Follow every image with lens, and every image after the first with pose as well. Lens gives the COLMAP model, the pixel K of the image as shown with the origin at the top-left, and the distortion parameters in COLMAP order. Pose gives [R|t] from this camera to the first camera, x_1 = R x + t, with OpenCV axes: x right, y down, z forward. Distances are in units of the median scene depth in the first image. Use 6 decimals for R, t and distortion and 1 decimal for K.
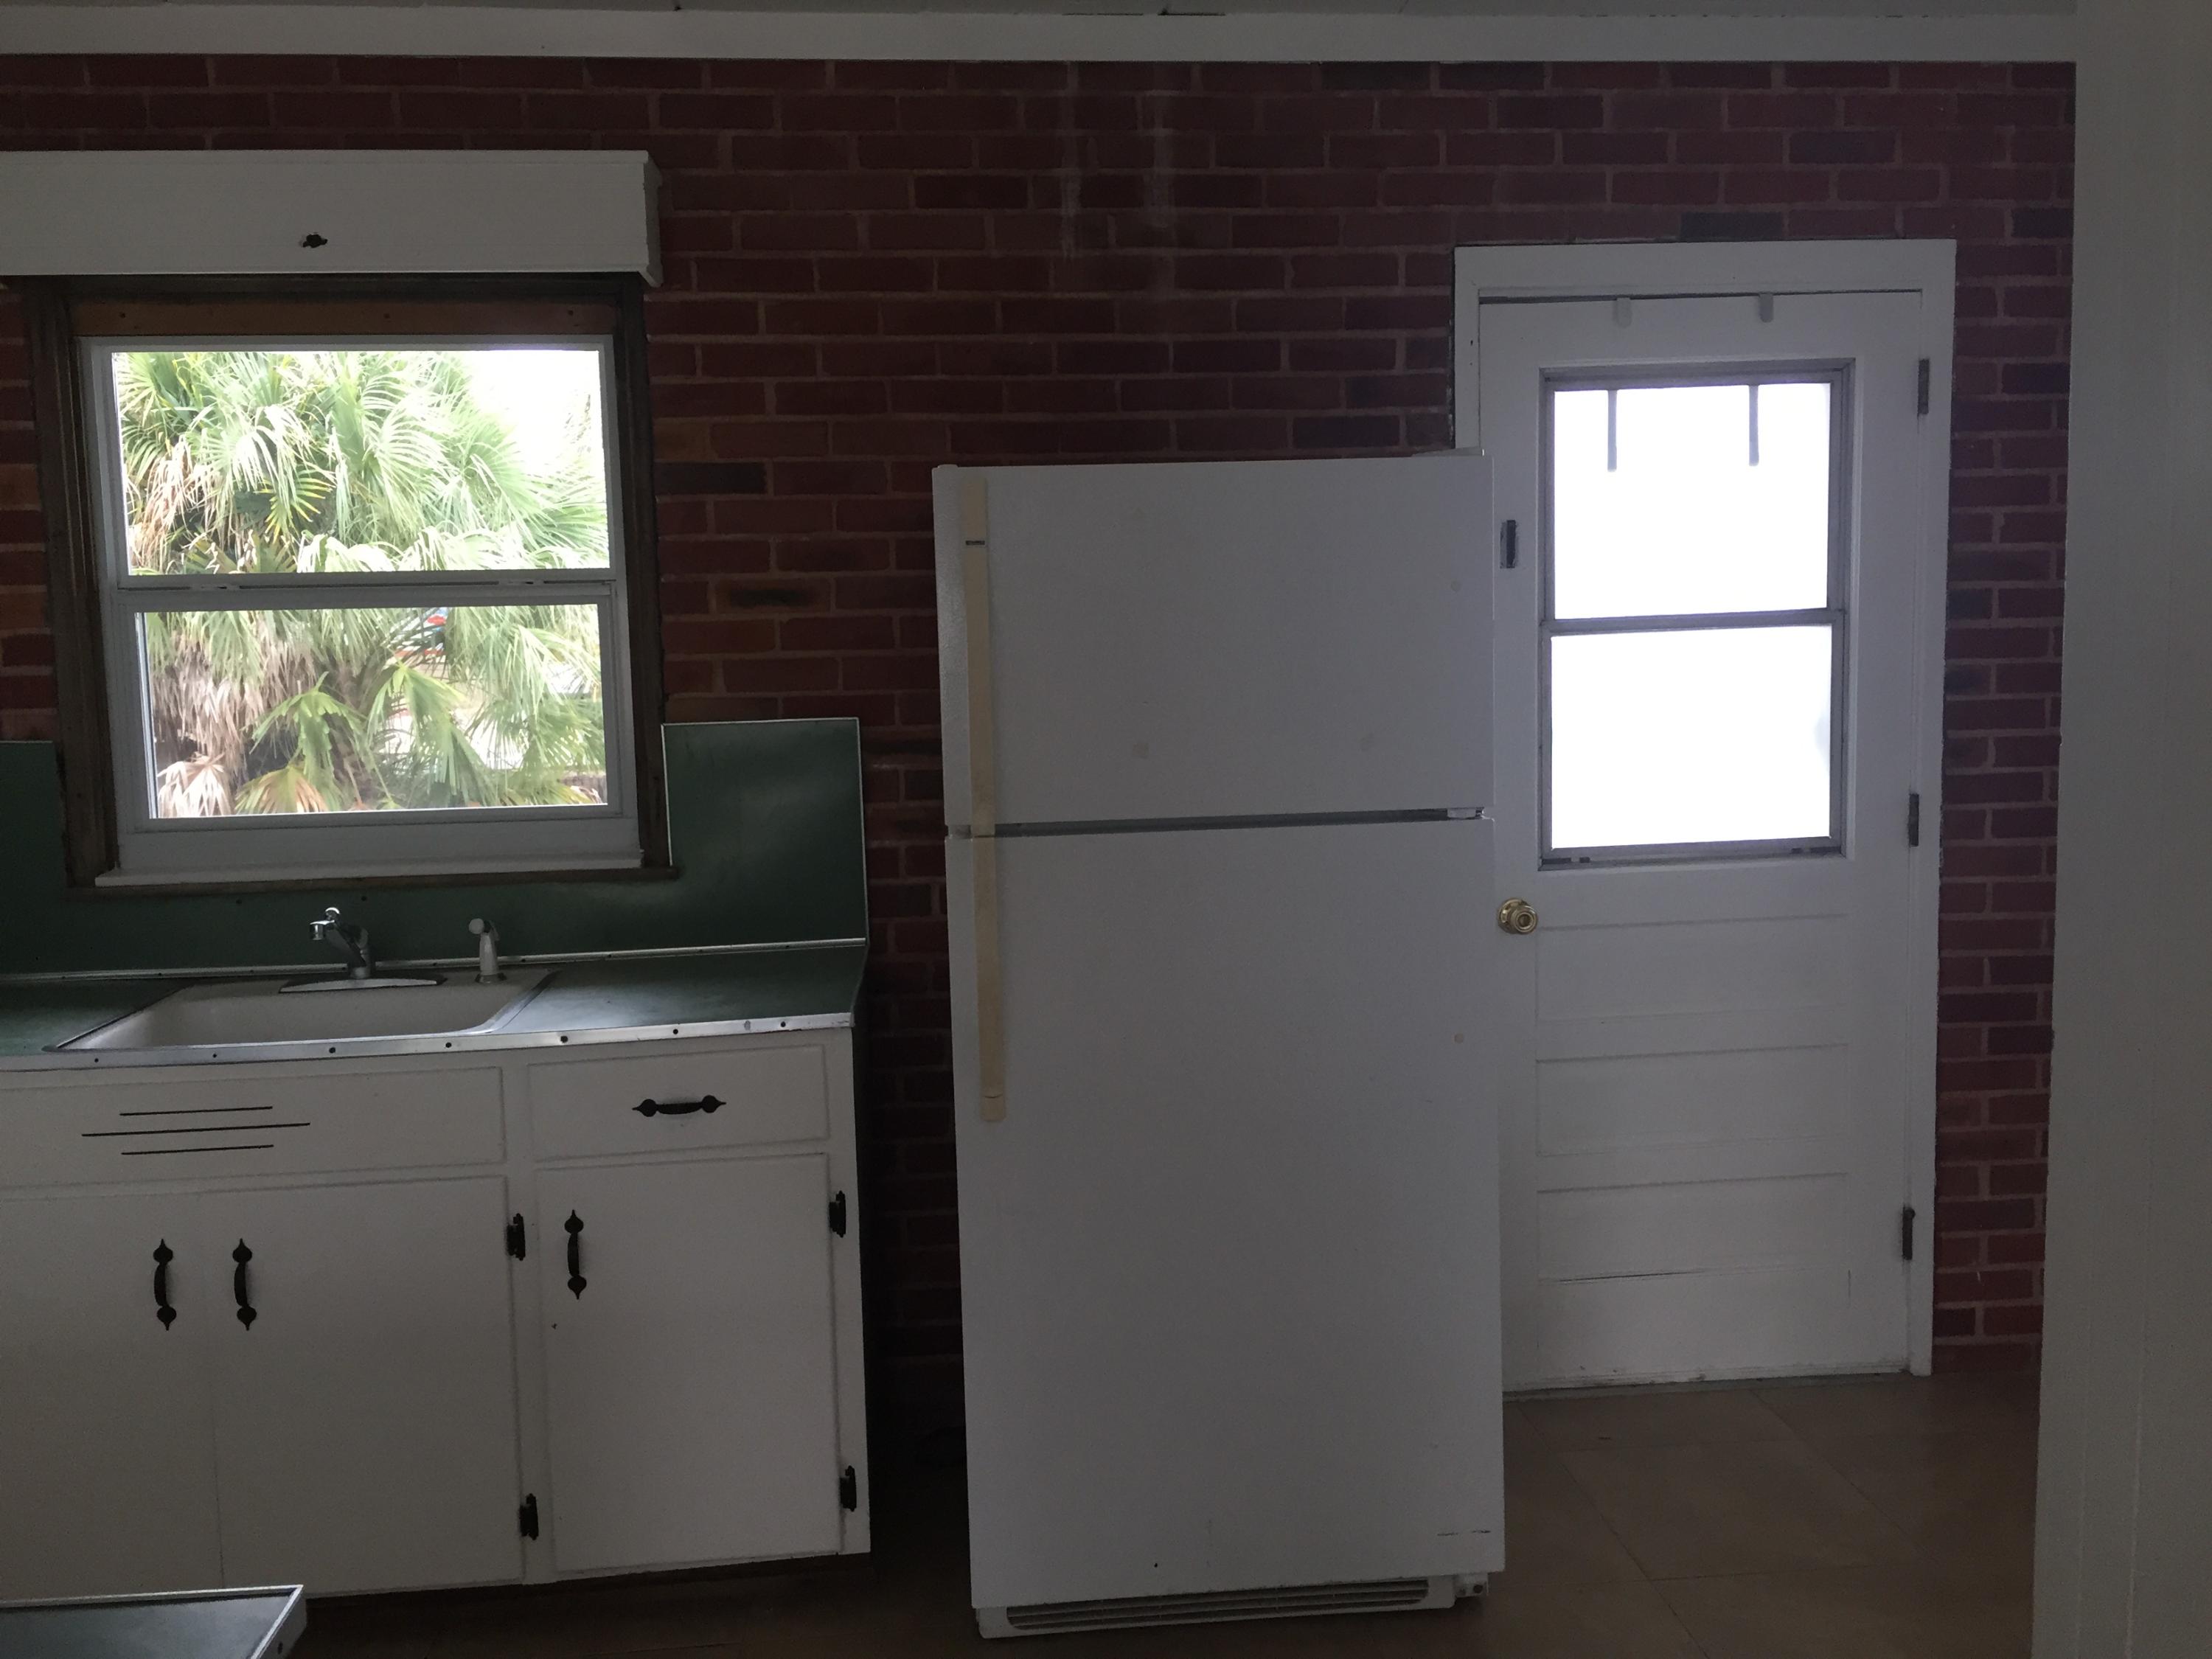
lens RADIAL K [[1891.9, 0, 1110.4], [0, 1891.9, 822.2], [0, 0, 1]] dist [0.095090, -0.134108]
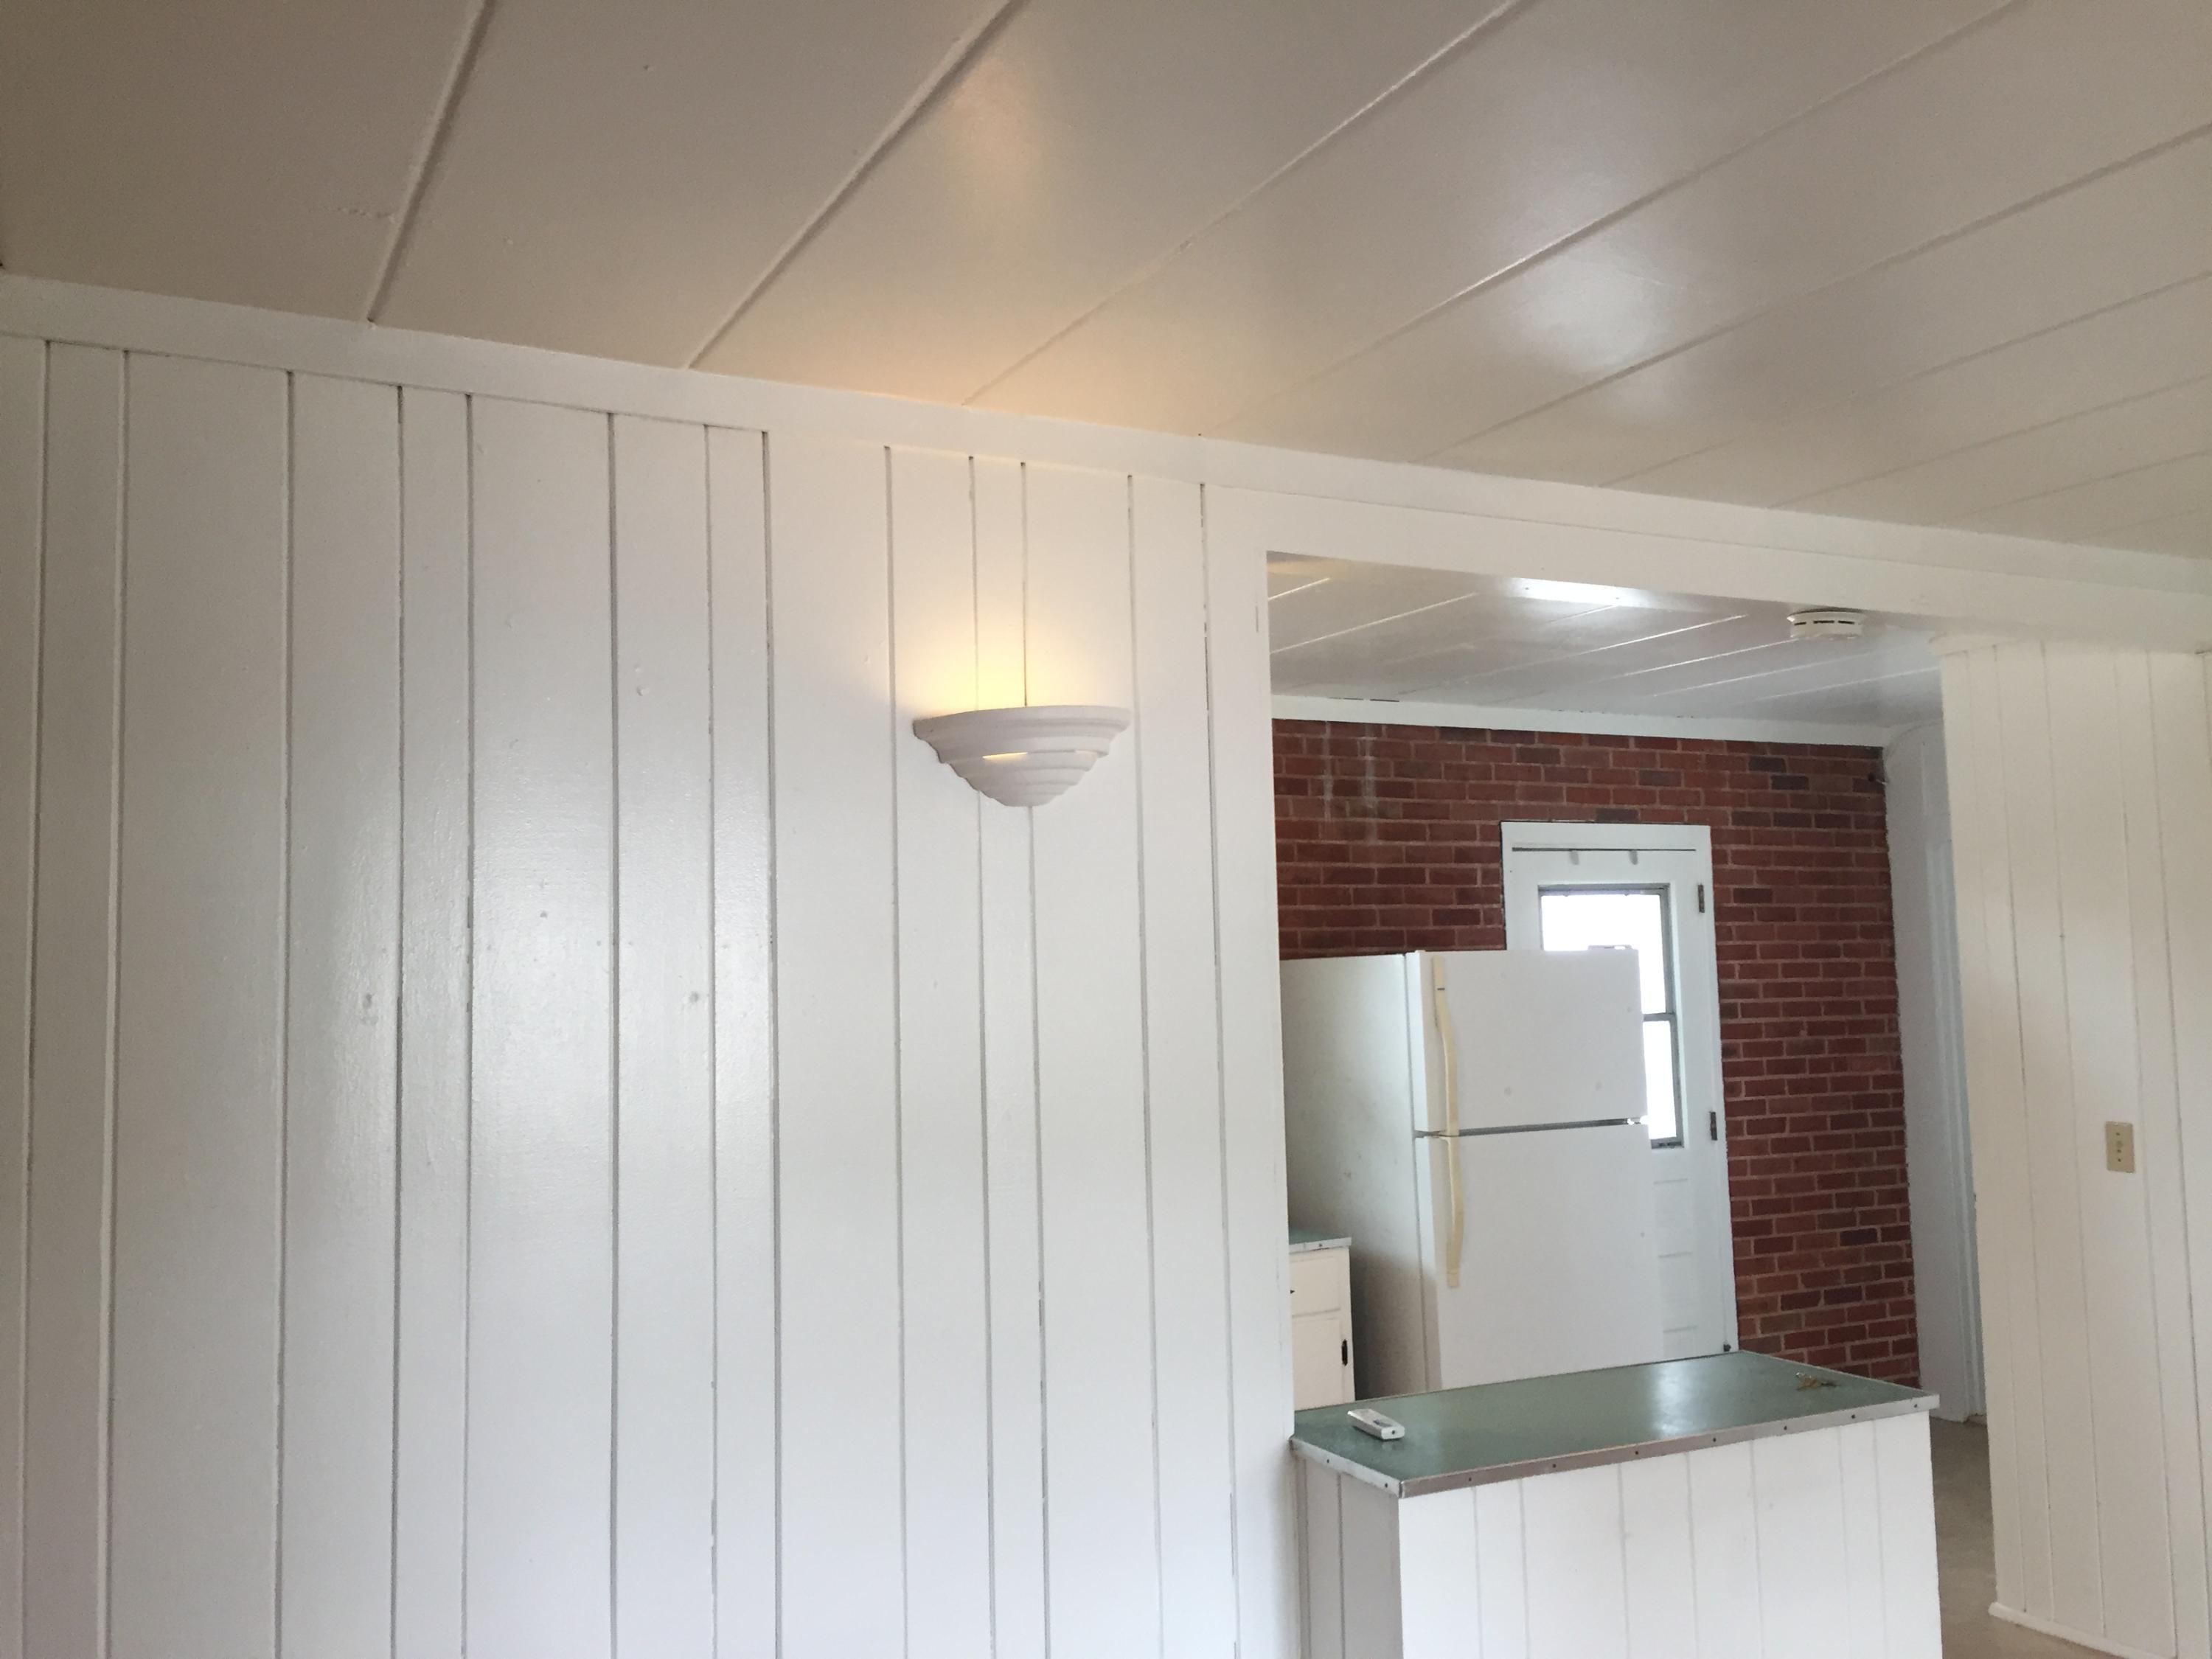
lens RADIAL K [[1891.9, 0, 1110.4], [0, 1891.9, 822.2], [0, 0, 1]] dist [0.095090, -0.134108]
pose [[0.927956, 0.031731, 0.371337, -0.887155], [0.038937, 0.982662, -0.181271, 0.023882], [-0.370650, 0.182670, 0.910632, -0.571442]]
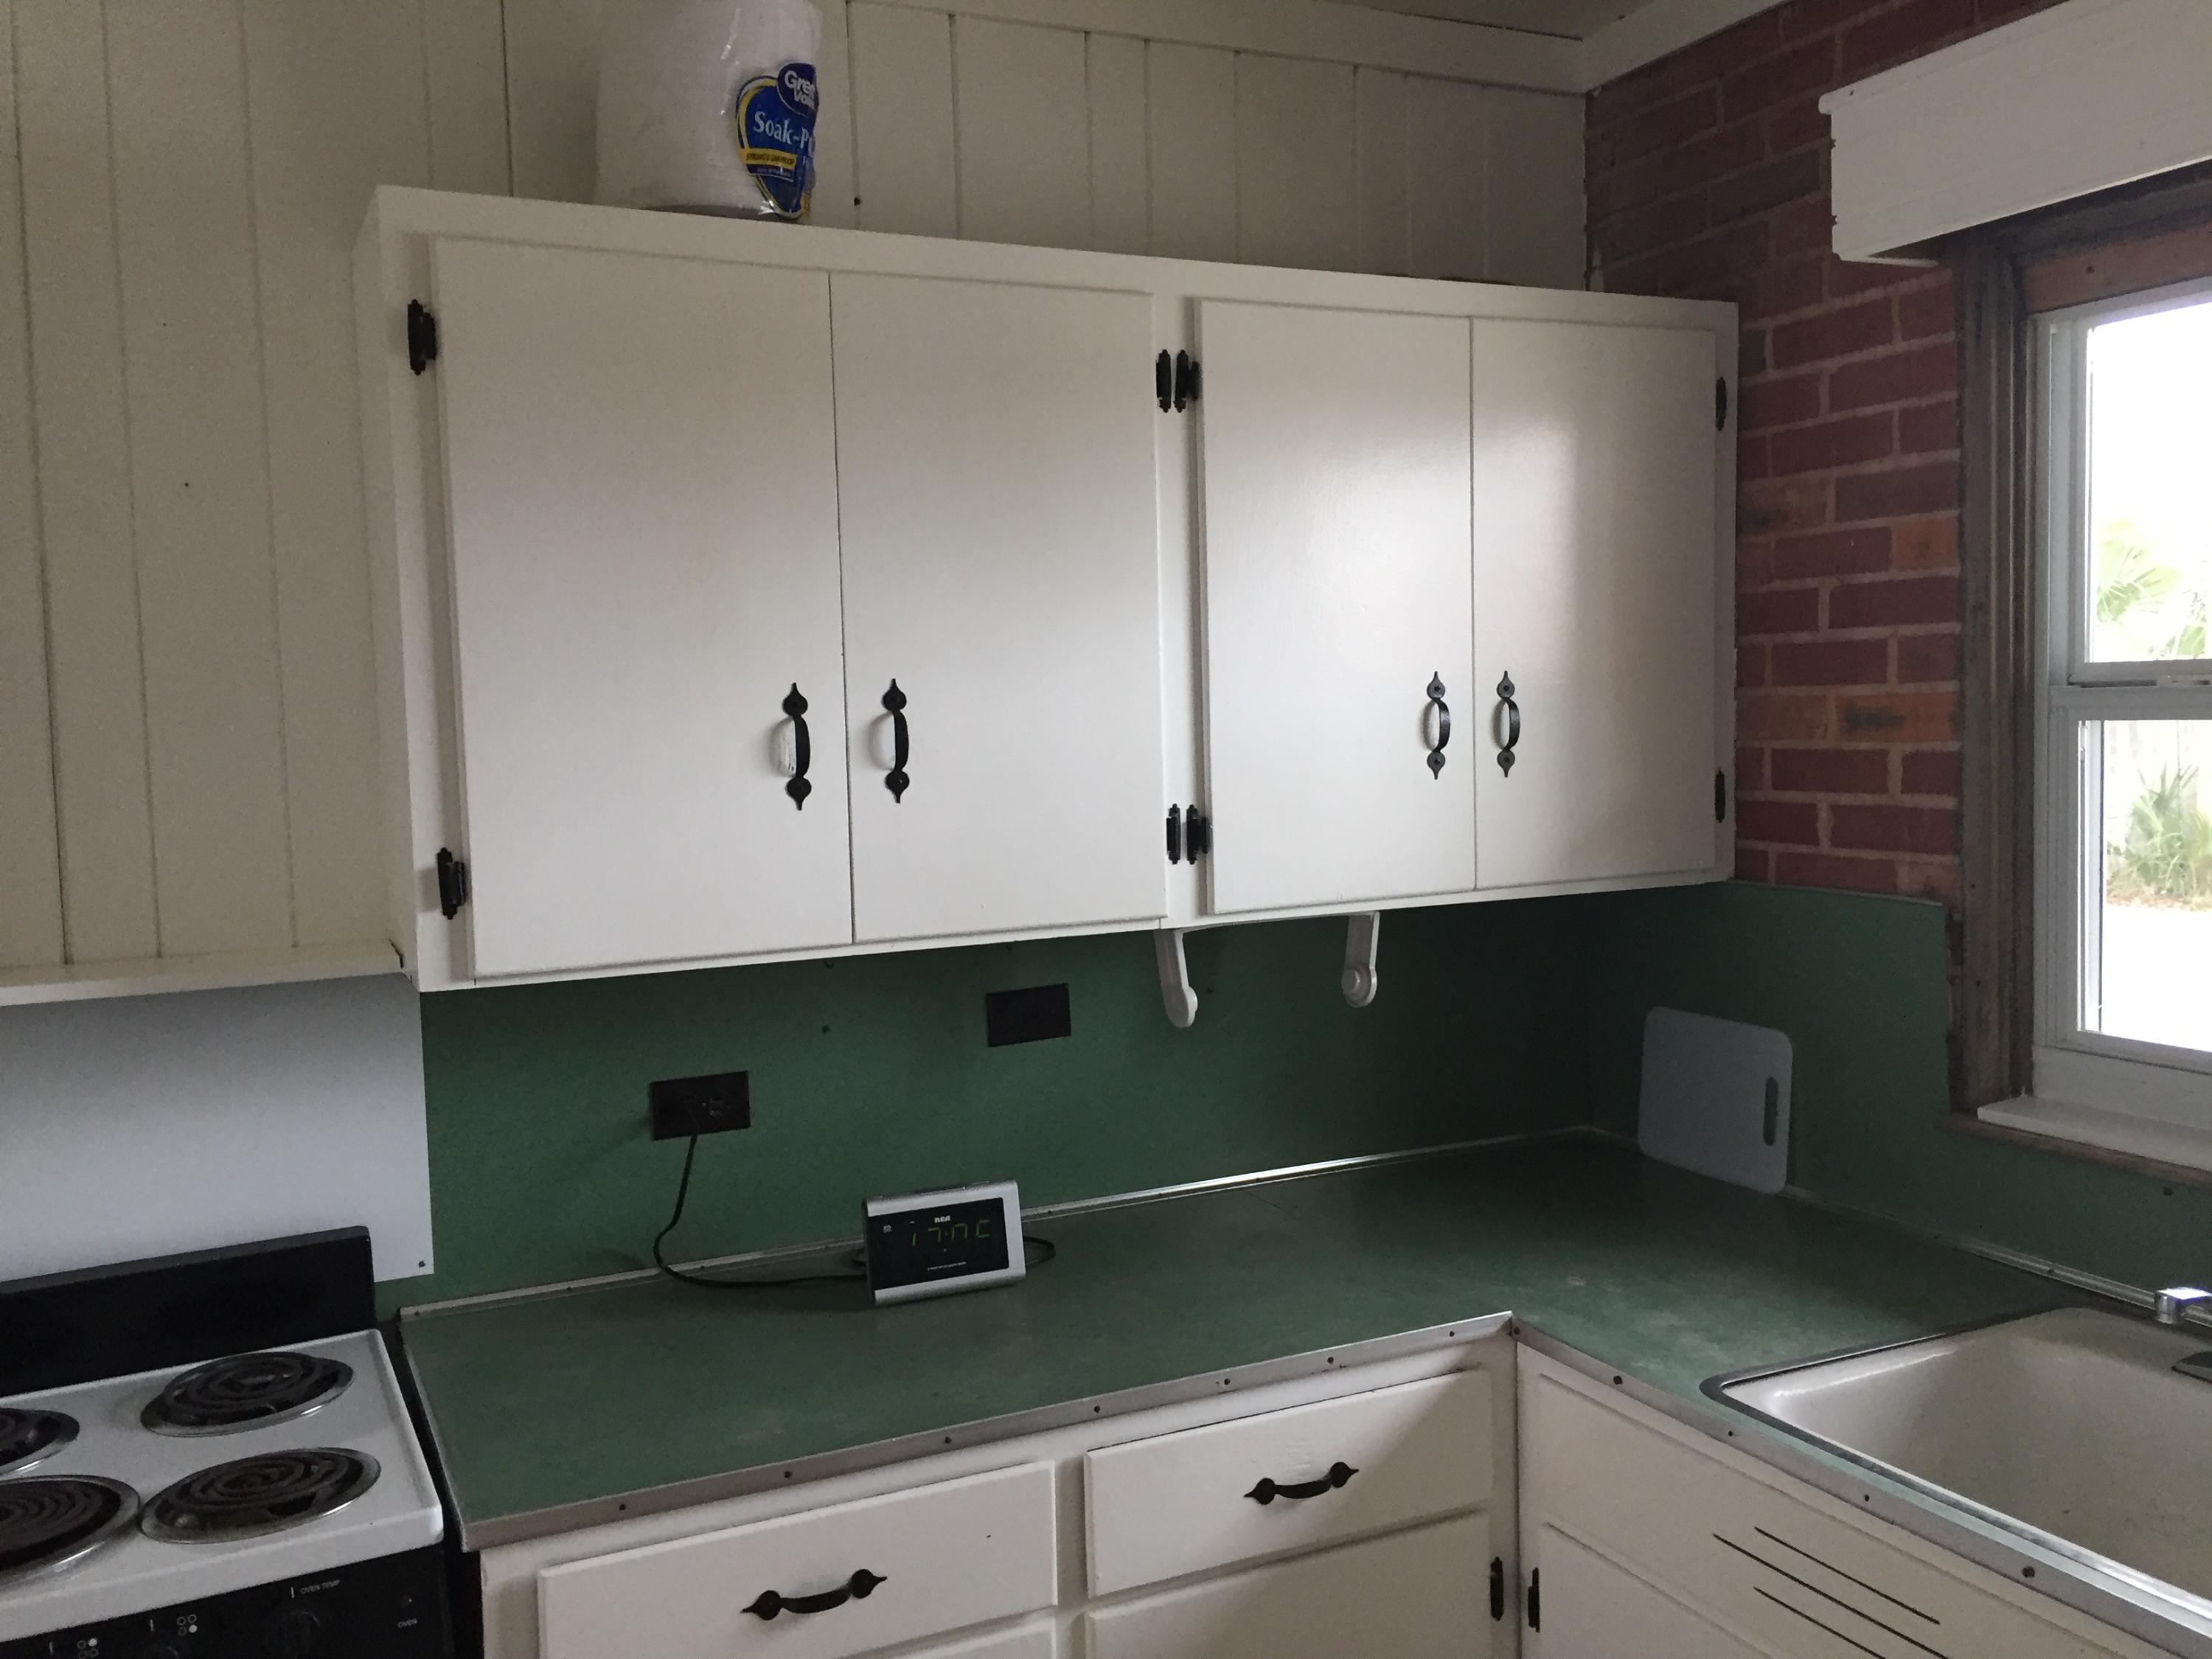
lens RADIAL K [[1891.9, 0, 1110.4], [0, 1891.9, 822.2], [0, 0, 1]] dist [0.095090, -0.134108]
pose [[0.348997, 0.072226, -0.934336, -0.003889], [-0.072497, 0.996118, 0.049923, -0.082375], [0.934316, 0.050313, 0.352878, 0.454591]]
